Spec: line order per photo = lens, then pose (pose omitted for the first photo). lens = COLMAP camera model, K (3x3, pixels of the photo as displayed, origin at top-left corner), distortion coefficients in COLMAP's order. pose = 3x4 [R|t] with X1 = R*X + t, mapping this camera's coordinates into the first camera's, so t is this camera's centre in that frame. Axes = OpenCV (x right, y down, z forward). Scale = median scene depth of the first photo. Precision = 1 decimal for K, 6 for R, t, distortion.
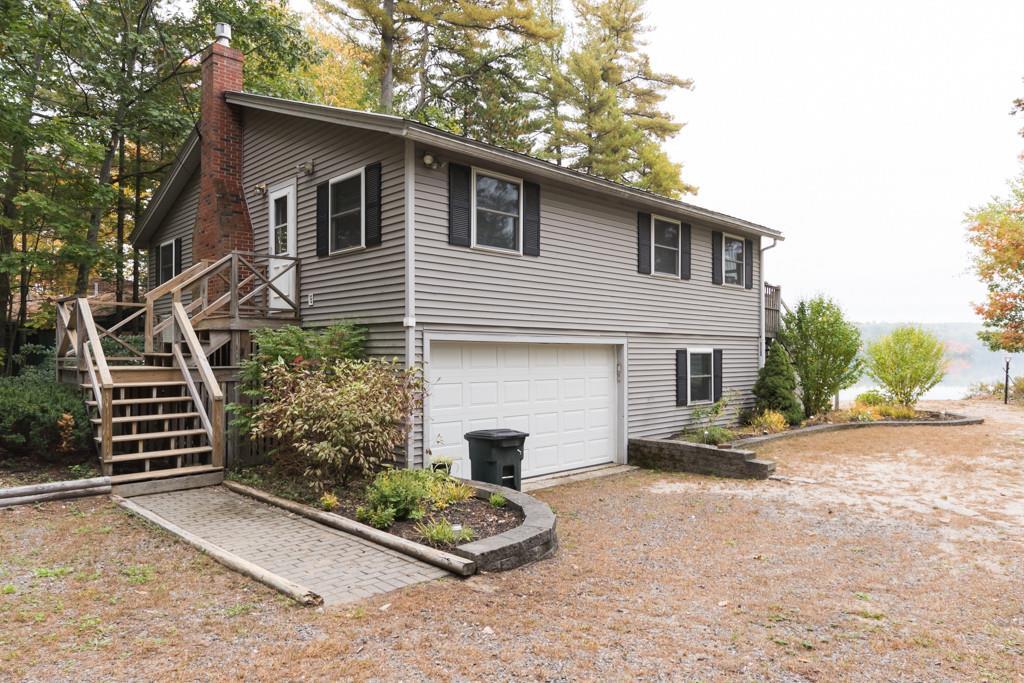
lens RADIAL K [[664.8, 0, 549.7], [0, 664.8, 342.5], [0, 0, 1]] dist [-0.000649, 0.000286]
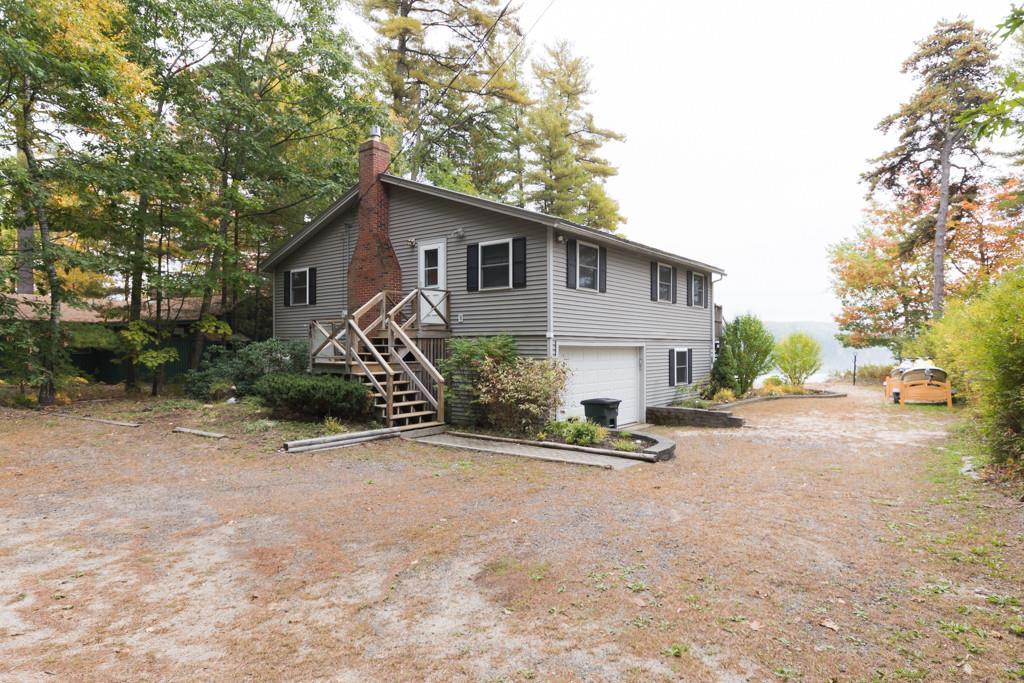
lens RADIAL K [[621.6, 0, 528.1], [0, 621.6, 334.6], [0, 0, 1]] dist [0.000447, -0.001426]
pose [[0.989578, 0.003462, 0.143958, -0.334637], [-0.003306, 0.999994, -0.001326, -0.020193], [-0.143961, 0.000836, 0.989583, -0.371587]]
